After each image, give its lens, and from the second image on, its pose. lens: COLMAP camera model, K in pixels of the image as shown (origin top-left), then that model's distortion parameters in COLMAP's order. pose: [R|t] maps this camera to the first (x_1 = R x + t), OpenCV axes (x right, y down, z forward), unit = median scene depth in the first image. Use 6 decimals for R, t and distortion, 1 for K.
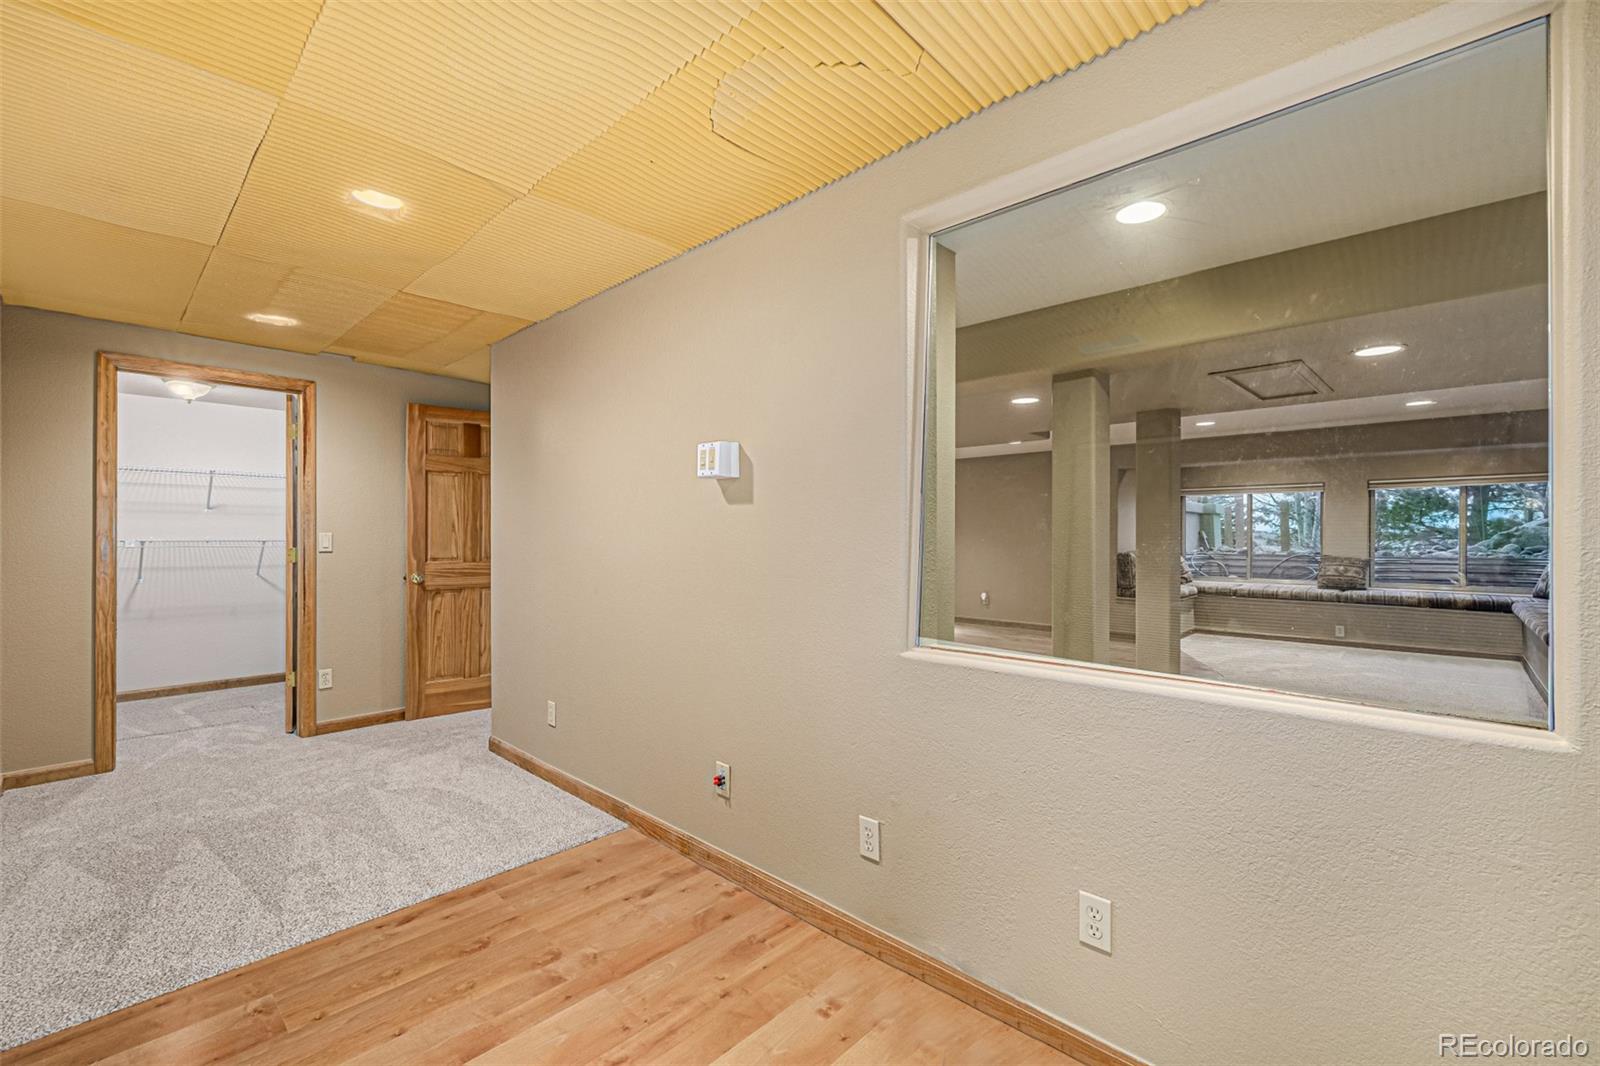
lens RADIAL K [[684.6, 0, 800.0], [0, 684.6, 533.0], [0, 0, 1]] dist [0.019897, 0.000028]
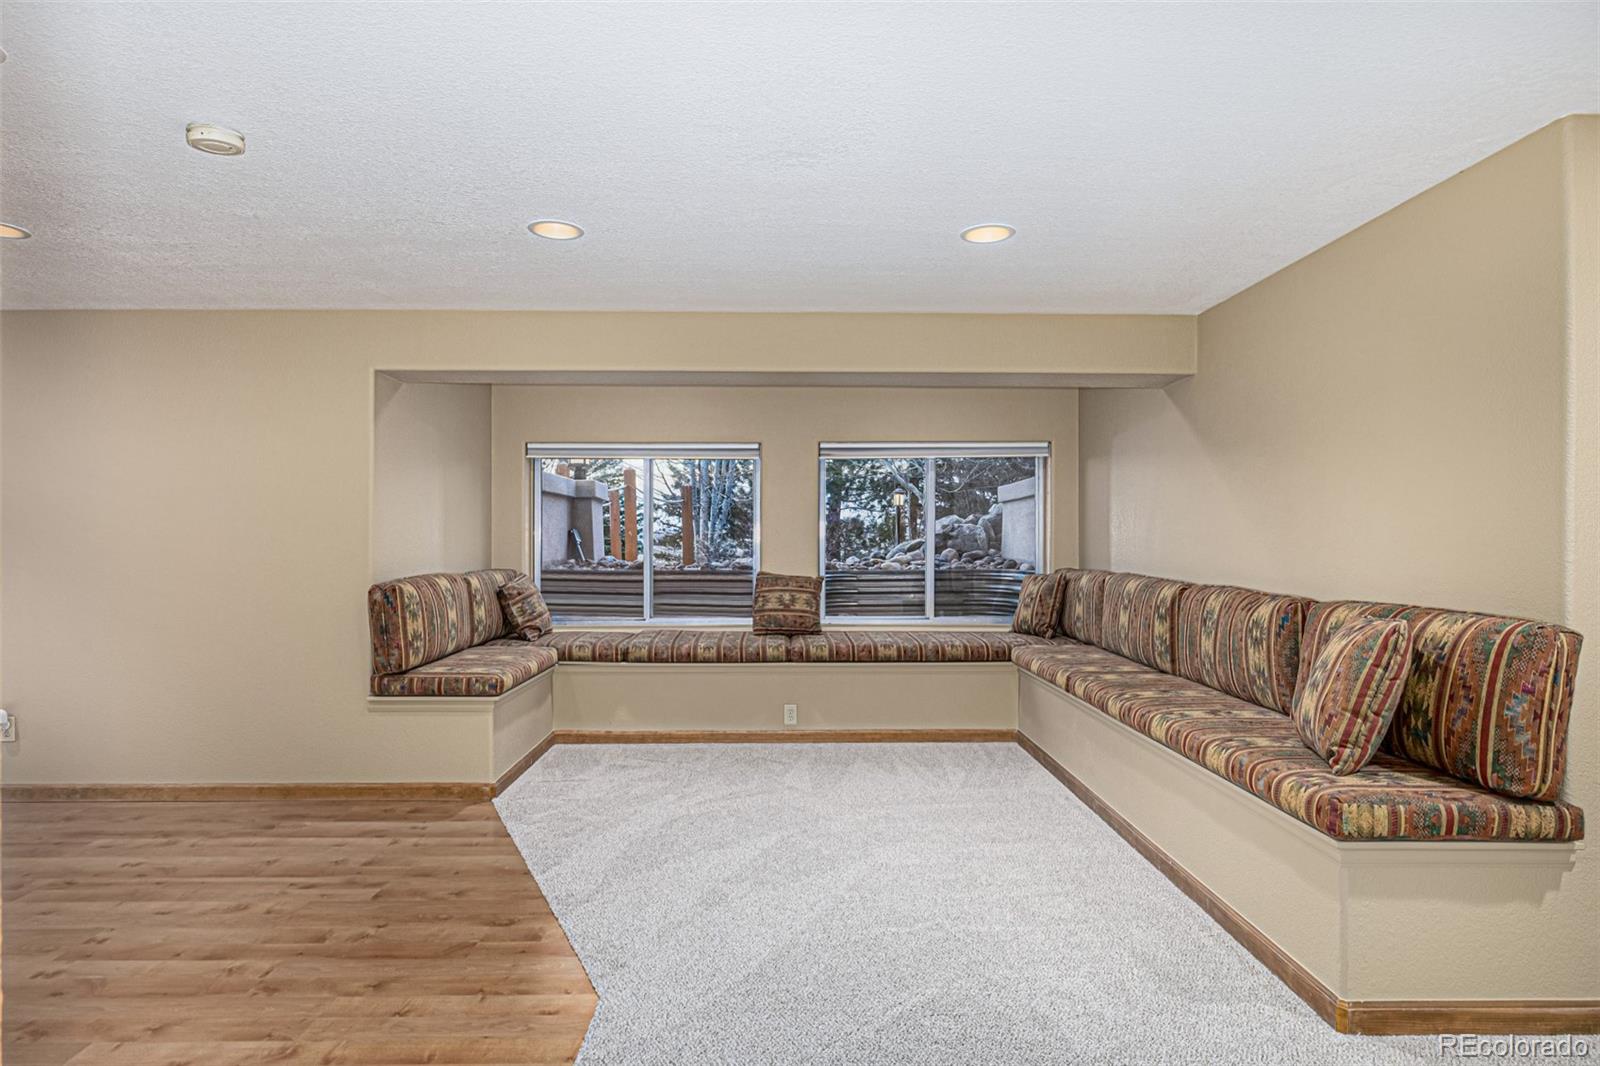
lens RADIAL K [[844.5, 0, 800.0], [0, 844.5, 533.0], [0, 0, 1]] dist [0.002812, 0.000450]
pose [[0.714181, 0.000768, 0.699961, 0.300731], [-0.002111, 0.999997, 0.001056, -0.001301], [-0.699958, -0.002232, 0.714181, 0.489749]]
